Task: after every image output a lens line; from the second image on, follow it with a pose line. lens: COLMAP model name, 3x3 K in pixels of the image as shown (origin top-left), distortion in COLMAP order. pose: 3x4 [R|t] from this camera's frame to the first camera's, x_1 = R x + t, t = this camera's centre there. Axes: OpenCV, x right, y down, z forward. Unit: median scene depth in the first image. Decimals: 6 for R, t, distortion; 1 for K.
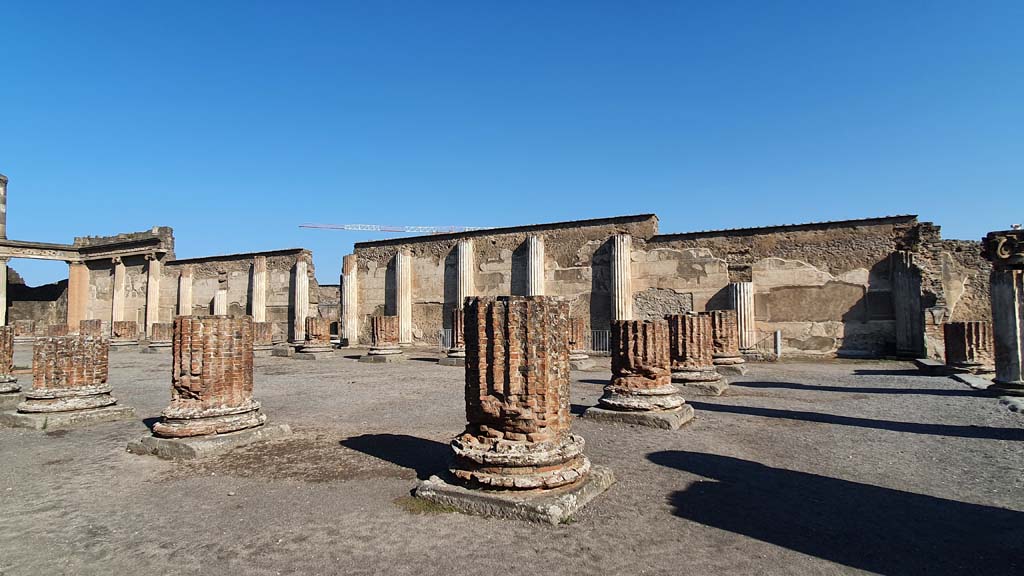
lens RADIAL K [[552.9, 0, 506.2], [0, 552.9, 286.2], [0, 0, 1]] dist [0.001534, -0.000755]
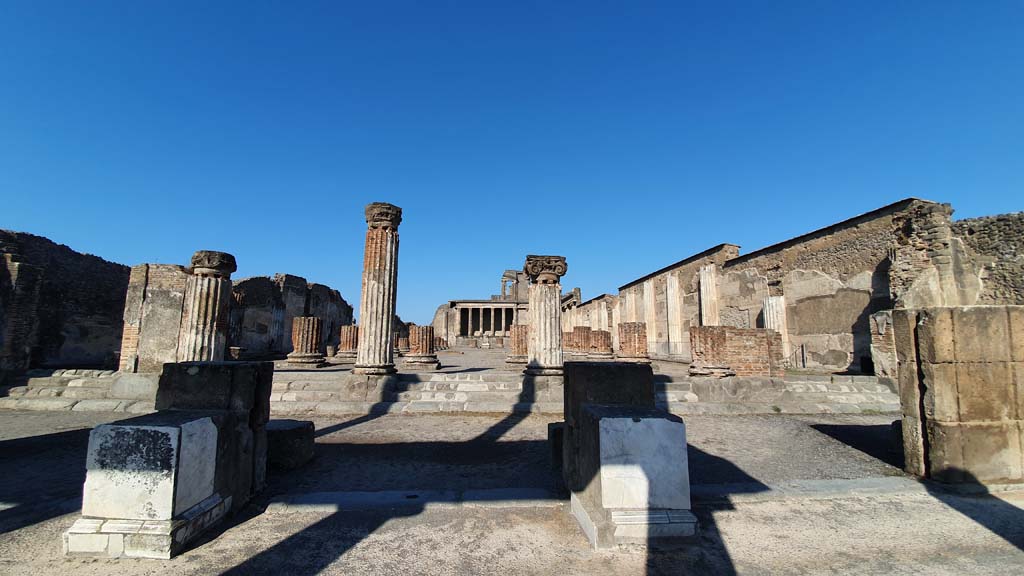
lens RADIAL K [[403.6, 0, 505.7], [0, 403.6, 284.5], [0, 0, 1]] dist [0.013107, -0.017752]
pose [[0.515999, -0.106399, -0.849956, 0.812774], [0.032593, 0.993976, -0.104641, 0.033100], [0.855969, 0.026292, 0.516358, 0.176592]]
